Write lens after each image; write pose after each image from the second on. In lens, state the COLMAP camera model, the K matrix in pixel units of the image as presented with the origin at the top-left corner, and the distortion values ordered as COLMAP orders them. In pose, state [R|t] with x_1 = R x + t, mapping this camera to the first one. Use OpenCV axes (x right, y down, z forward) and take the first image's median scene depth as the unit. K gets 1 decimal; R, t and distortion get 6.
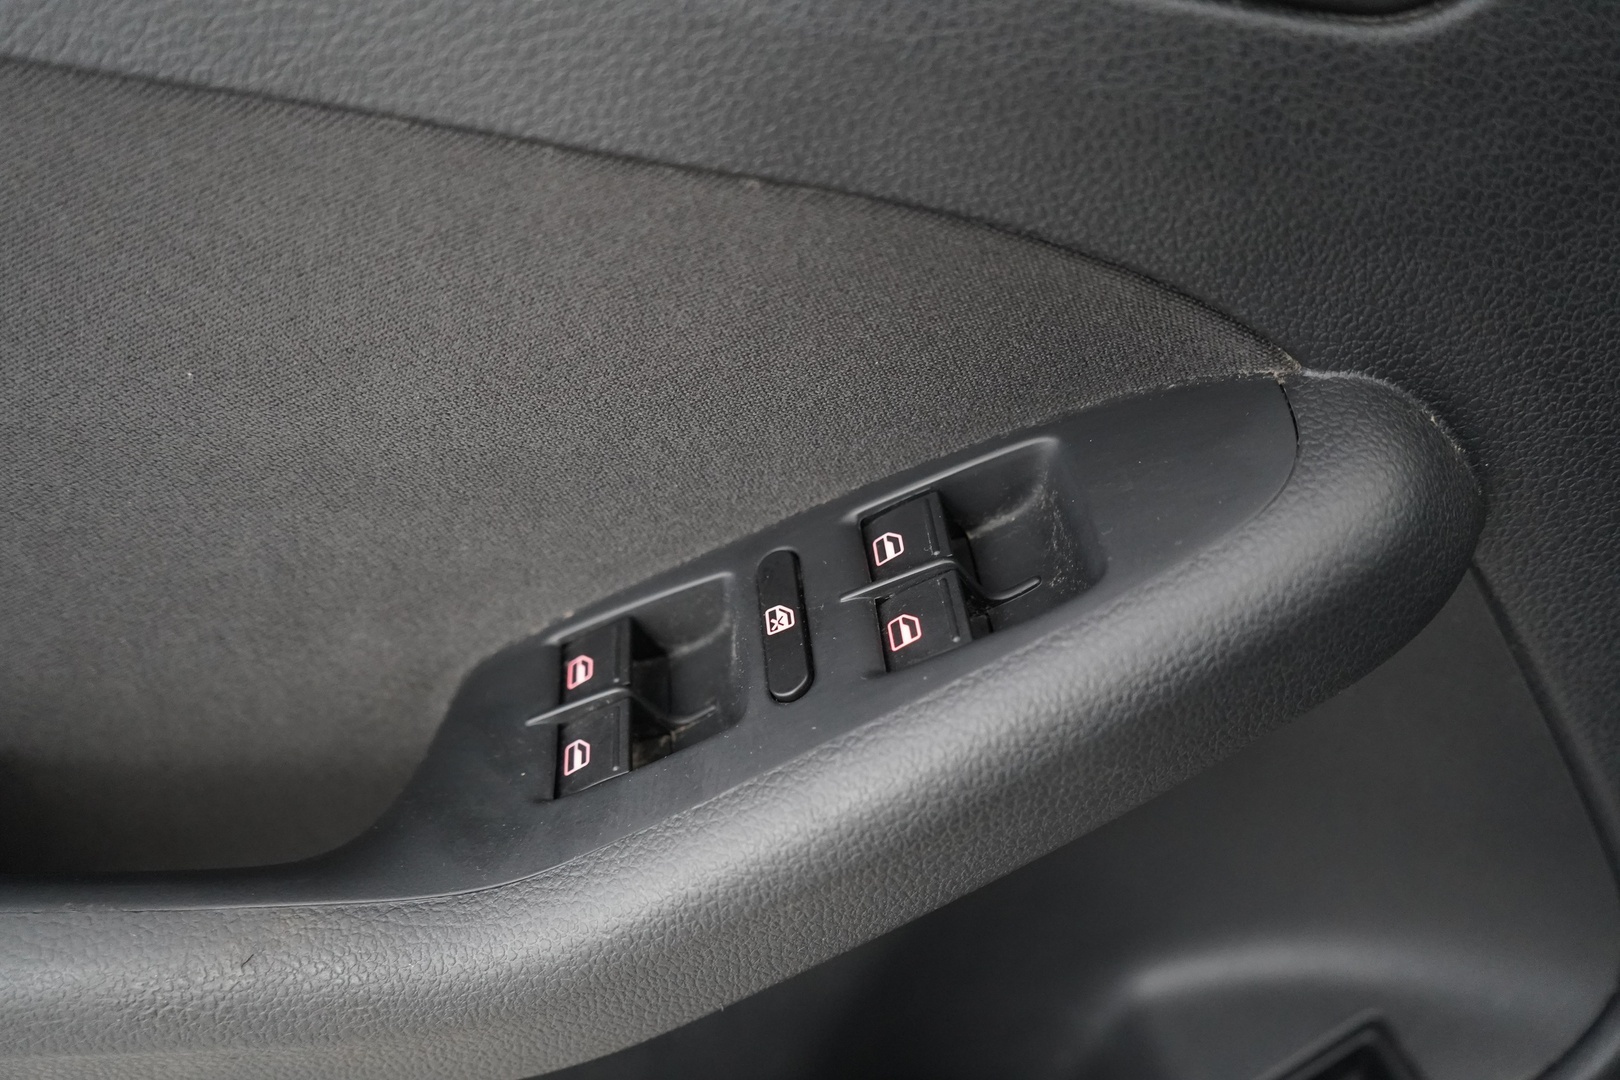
lens RADIAL K [[1315.2, 0, 809.1], [0, 1315.2, 537.6], [0, 0, 1]] dist [-0.013300, 0.021305]
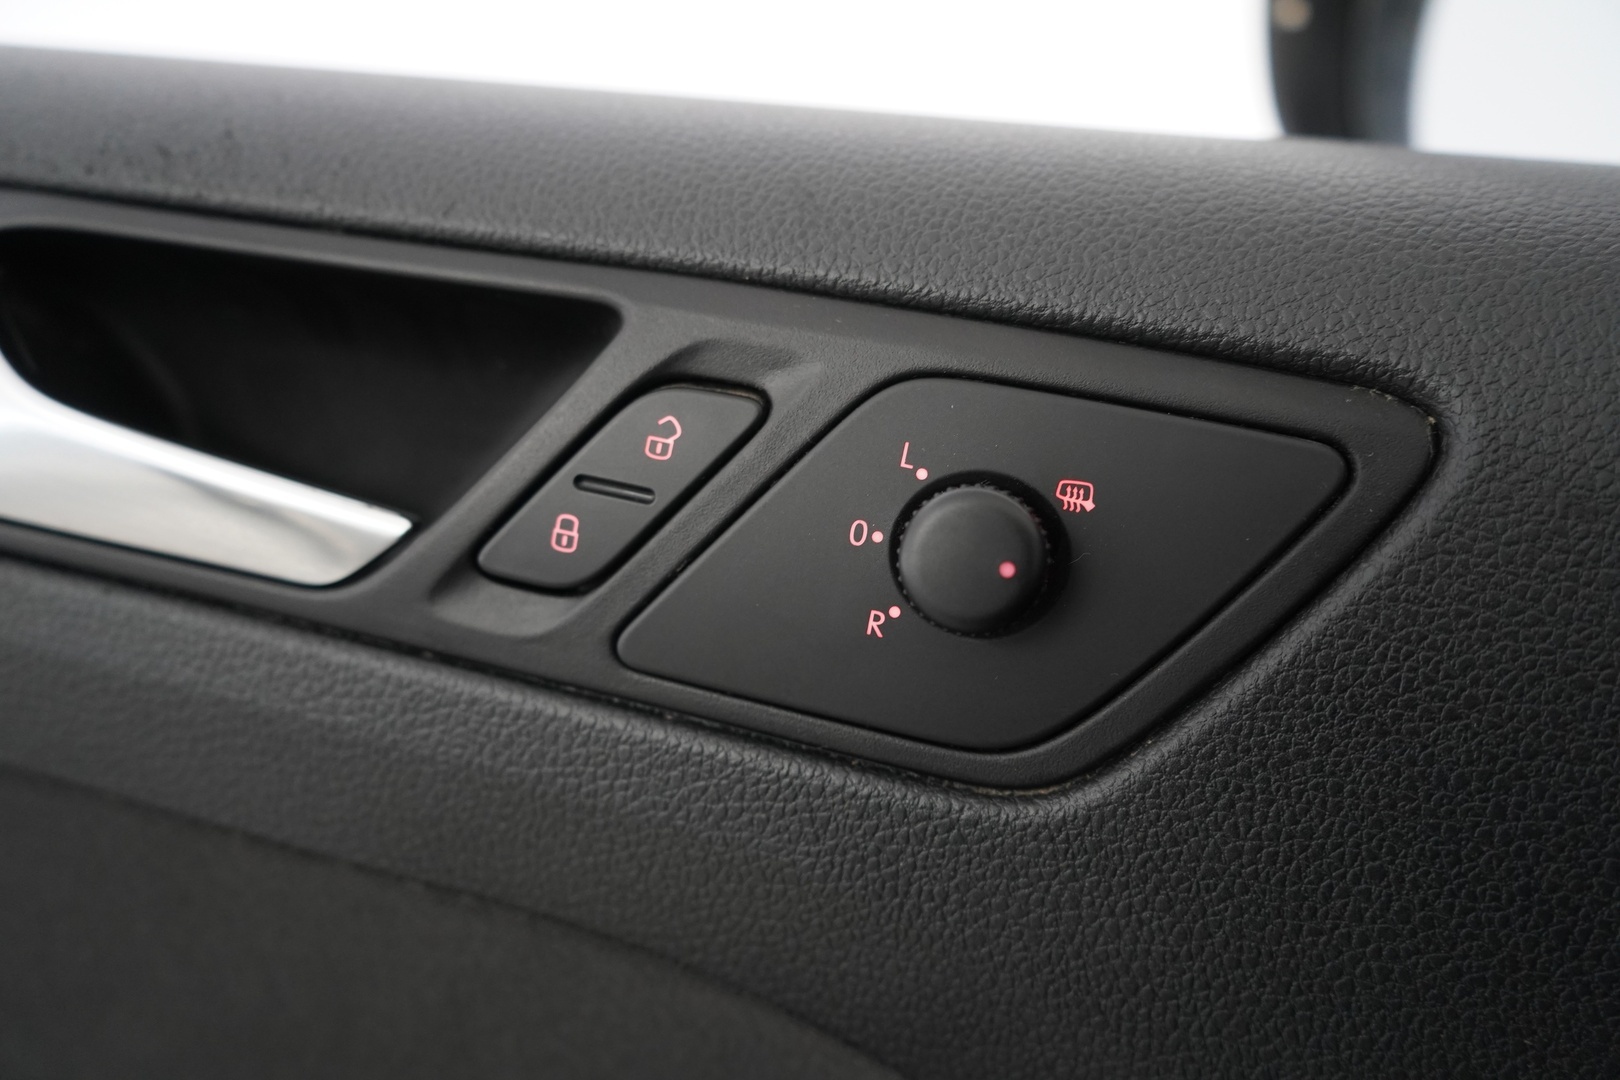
lens RADIAL K [[1315.2, 0, 811.0], [0, 1315.2, 543.9], [0, 0, 1]] dist [-0.013300, 0.021305]
pose [[0.966418, 0.043637, -0.253244, 0.530550], [-0.135381, 0.924085, -0.357406, -0.206865], [0.218423, 0.379688, 0.898959, 0.065352]]
